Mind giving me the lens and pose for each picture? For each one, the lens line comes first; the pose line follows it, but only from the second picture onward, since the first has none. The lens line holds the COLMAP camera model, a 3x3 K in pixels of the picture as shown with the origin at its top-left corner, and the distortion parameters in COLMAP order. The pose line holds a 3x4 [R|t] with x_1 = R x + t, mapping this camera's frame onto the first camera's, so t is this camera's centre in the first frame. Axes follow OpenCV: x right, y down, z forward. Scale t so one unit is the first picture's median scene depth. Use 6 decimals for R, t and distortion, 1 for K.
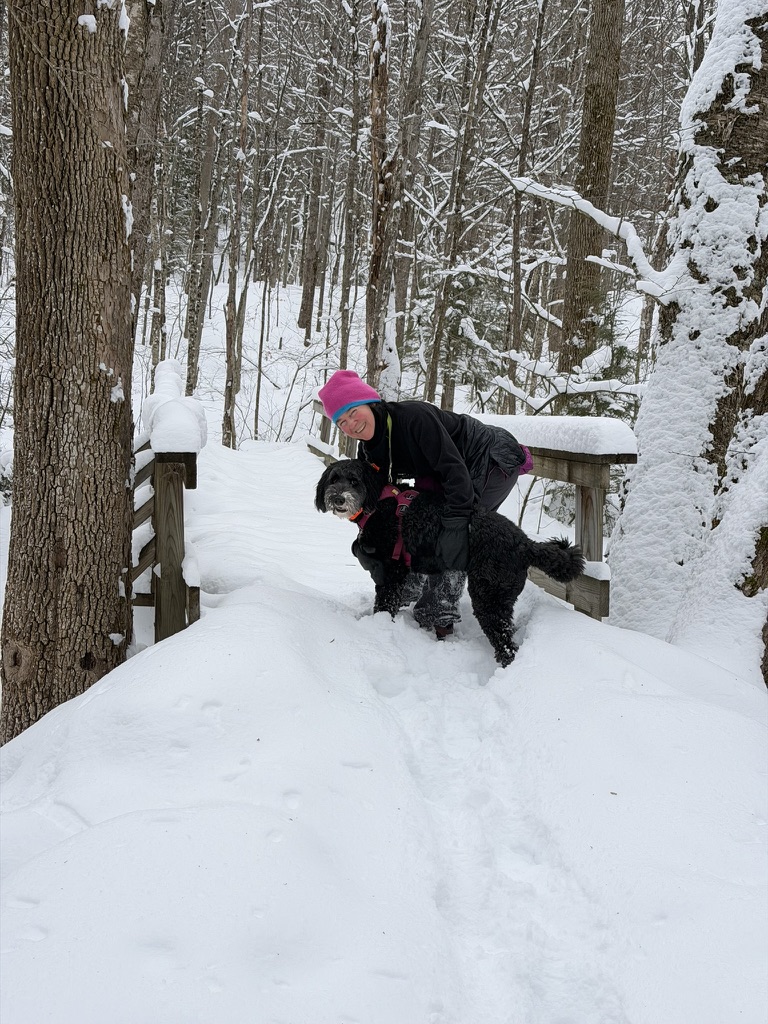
lens RADIAL K [[1375.8, 0, 384.0], [0, 1375.8, 512.0], [0, 0, 1]] dist [0.137021, -0.064325]
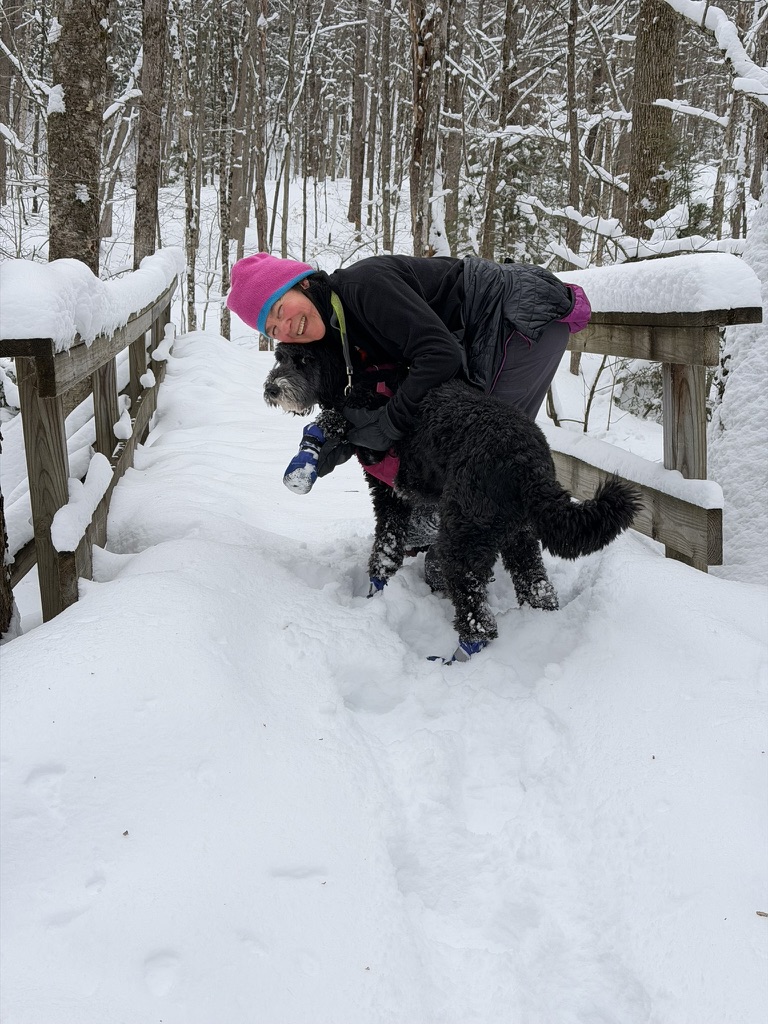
lens RADIAL K [[1375.8, 0, 384.0], [0, 1375.8, 512.0], [0, 0, 1]] dist [0.137021, -0.064325]
pose [[0.997671, -0.043805, -0.052289, 0.028583], [0.047445, 0.996381, 0.070526, -0.001347], [0.049011, -0.072843, 0.996138, 0.249138]]
